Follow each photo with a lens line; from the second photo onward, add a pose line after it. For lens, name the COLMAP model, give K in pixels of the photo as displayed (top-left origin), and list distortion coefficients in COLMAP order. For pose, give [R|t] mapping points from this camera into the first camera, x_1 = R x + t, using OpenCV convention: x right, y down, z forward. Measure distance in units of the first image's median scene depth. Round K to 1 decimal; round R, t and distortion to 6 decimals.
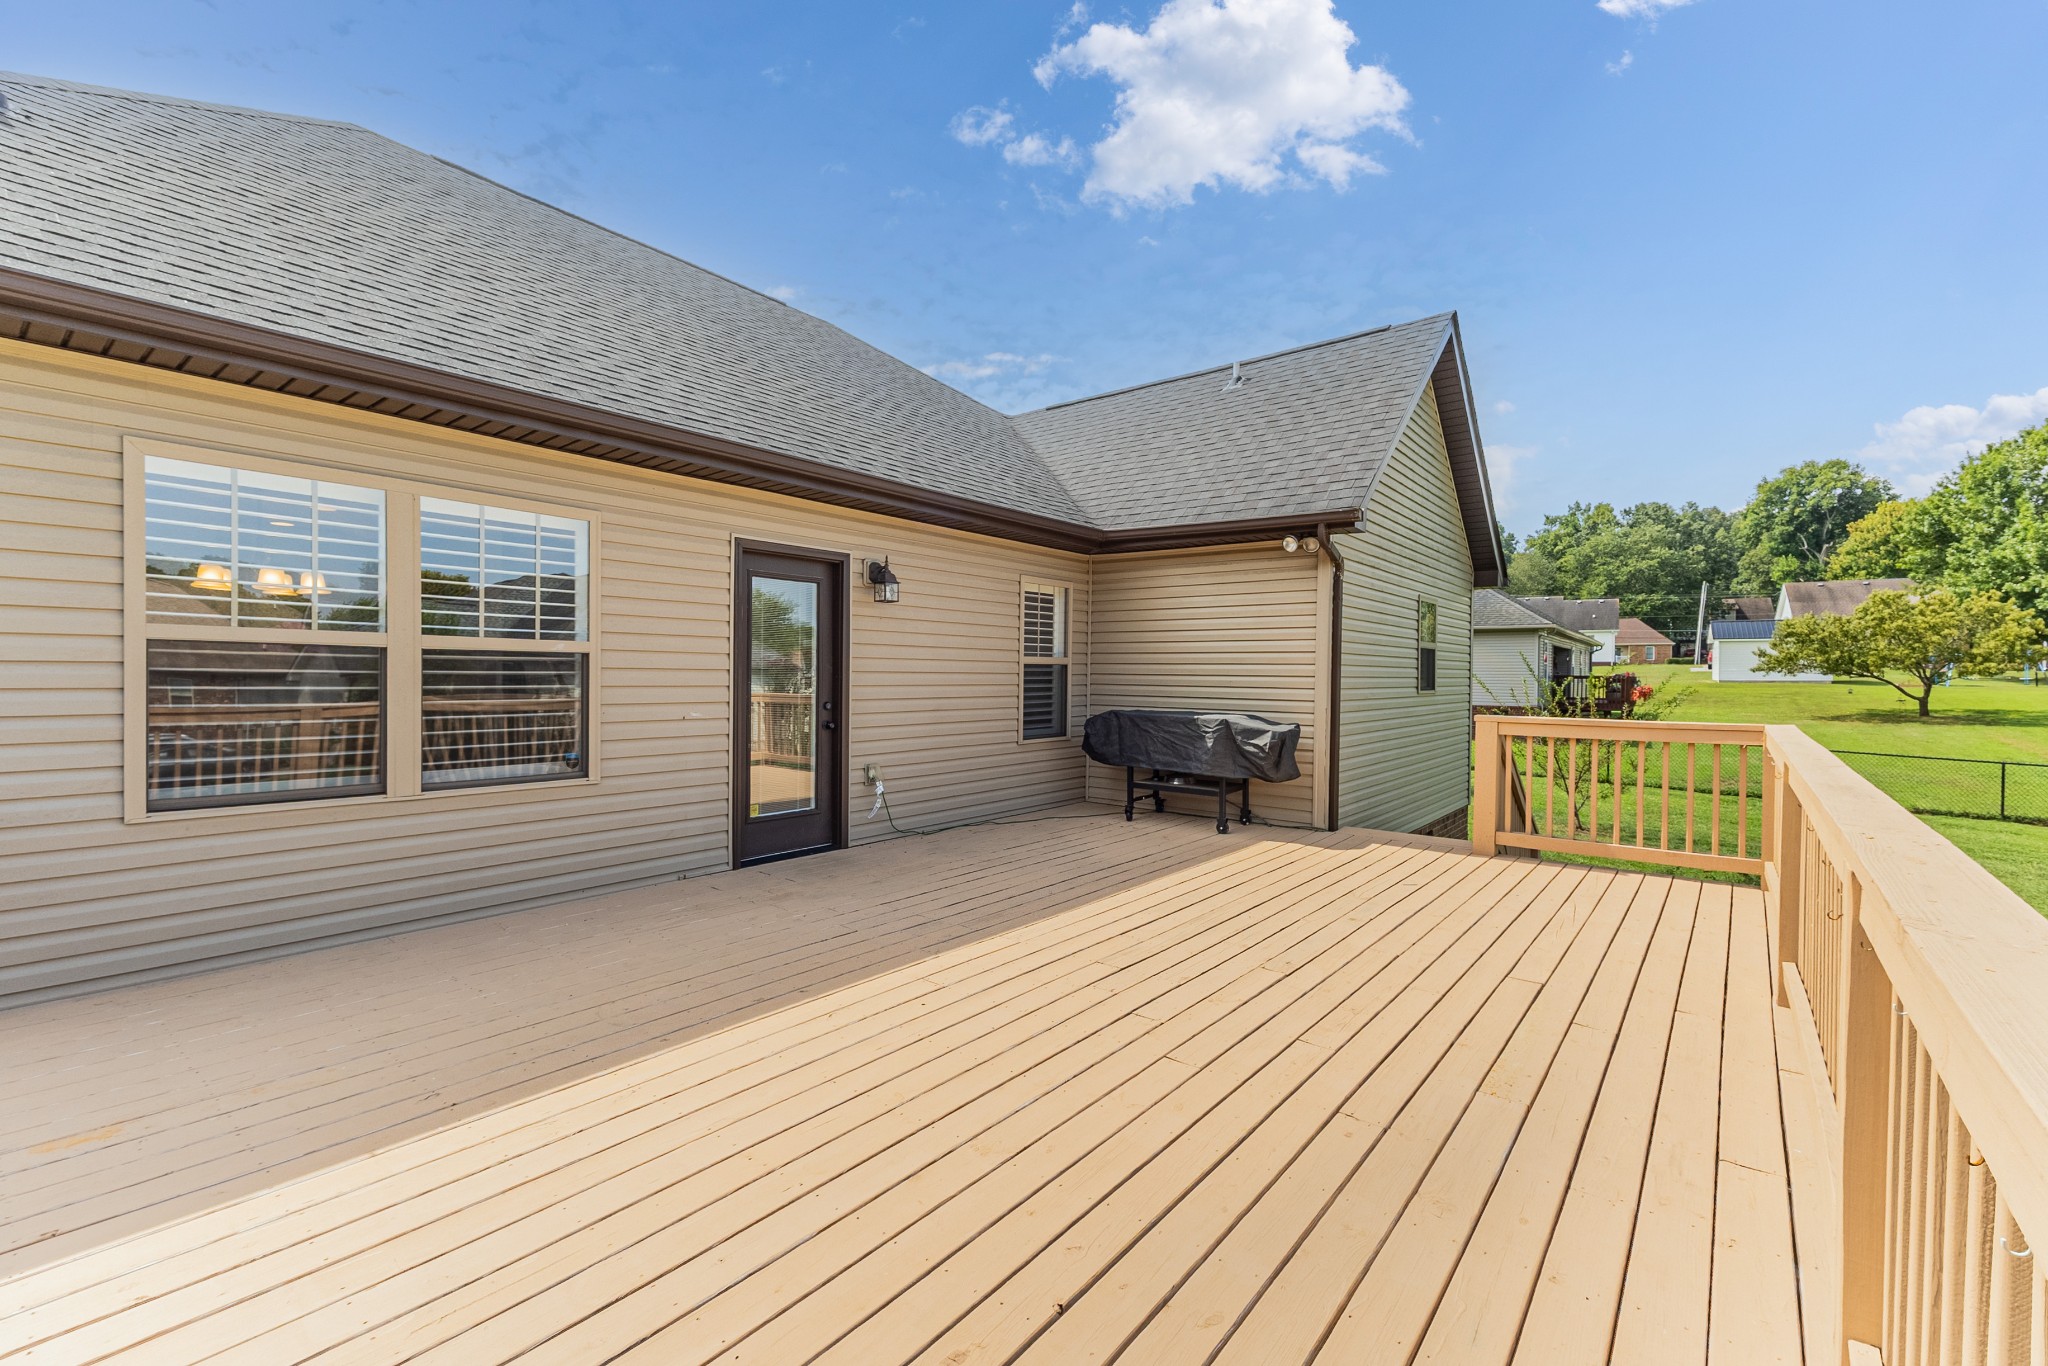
lens RADIAL K [[894.2, 0, 1018.4], [0, 894.2, 701.7], [0, 0, 1]] dist [0.014135, -0.000479]
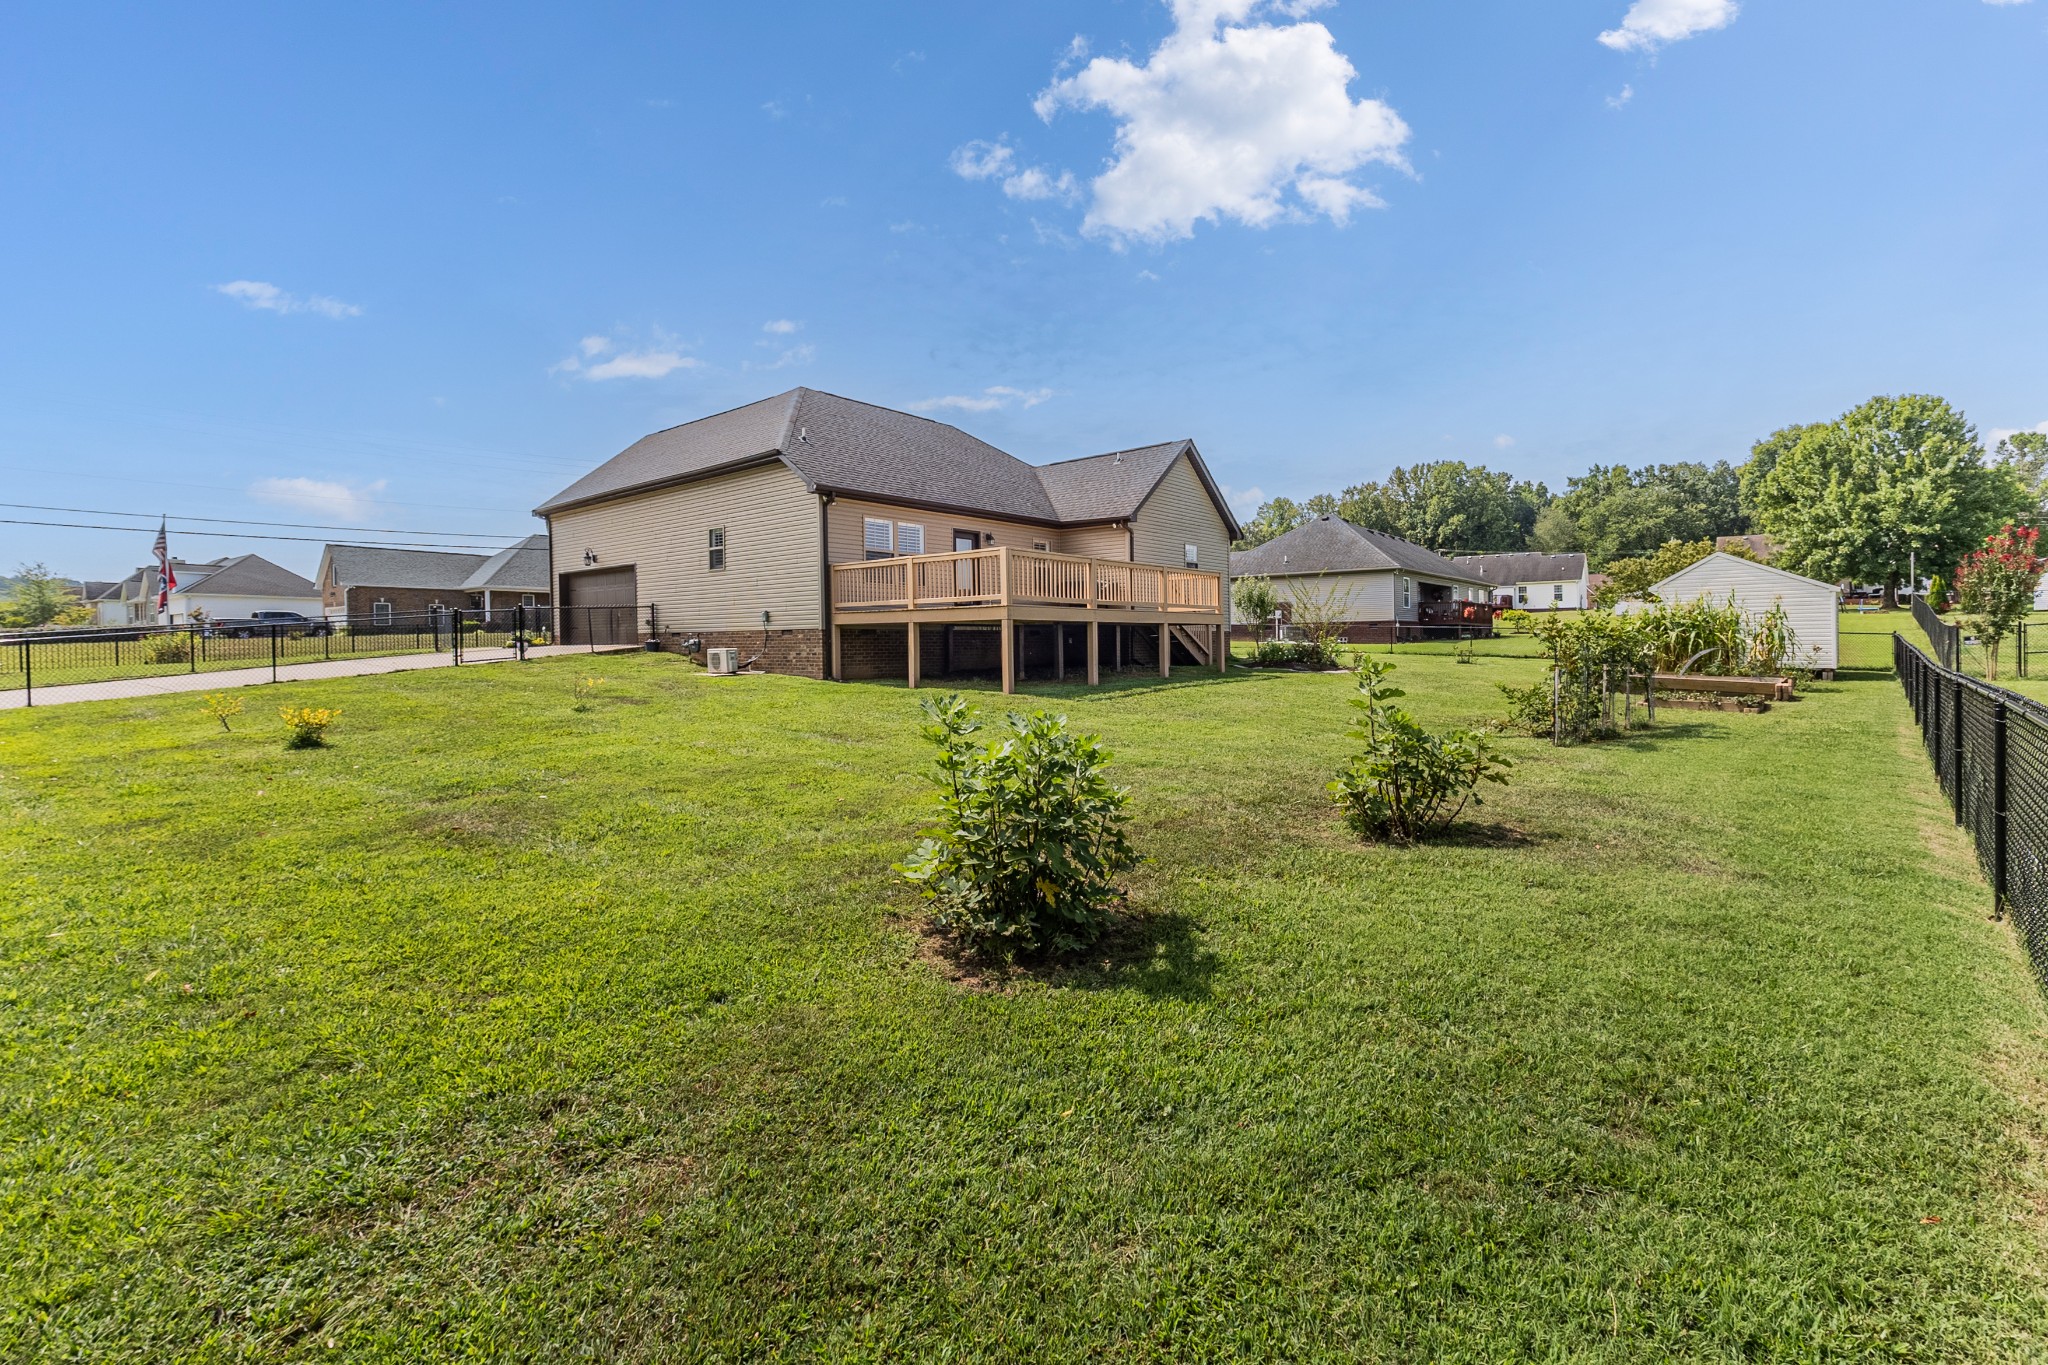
lens RADIAL K [[956.5, 0, 1019.0], [0, 956.5, 678.7], [0, 0, 1]] dist [0.015945, -0.000930]
pose [[0.998048, -0.006978, -0.062066, 0.030971], [0.006957, 0.999976, -0.000558, 0.067296], [0.062069, 0.000125, 0.998072, -0.443313]]
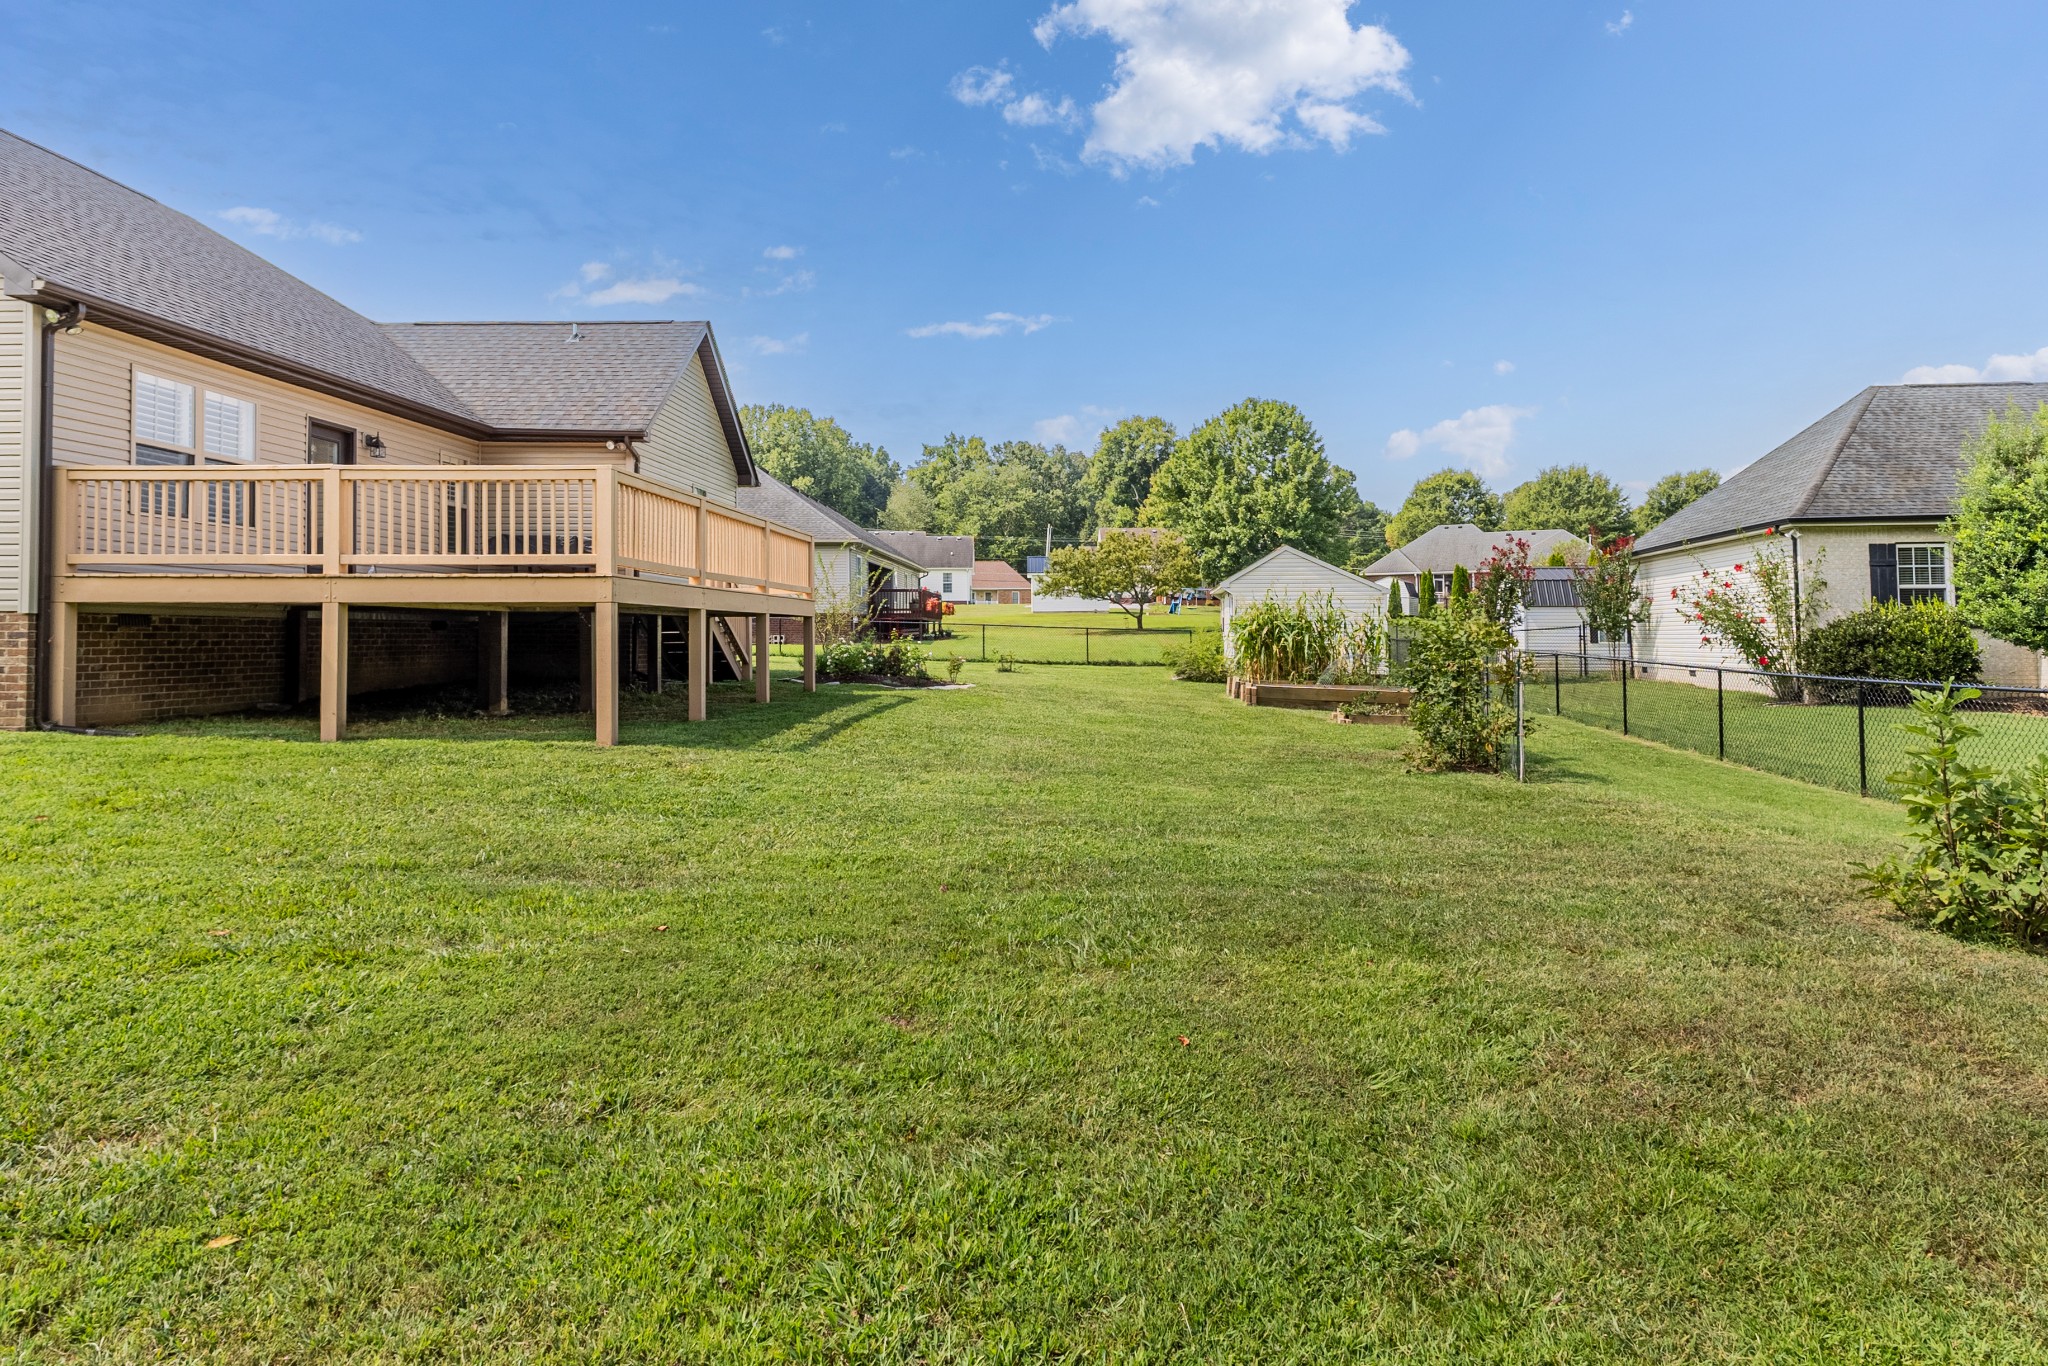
lens RADIAL K [[1295.2, 0, 1124.2], [0, 1295.2, 644.3], [0, 0, 1]] dist [-0.005868, -0.003491]
pose [[0.792737, -0.005385, 0.609540, -0.090932], [0.024068, 0.999458, -0.022472, 0.059722], [-0.609088, 0.032485, 0.792437, -0.326899]]
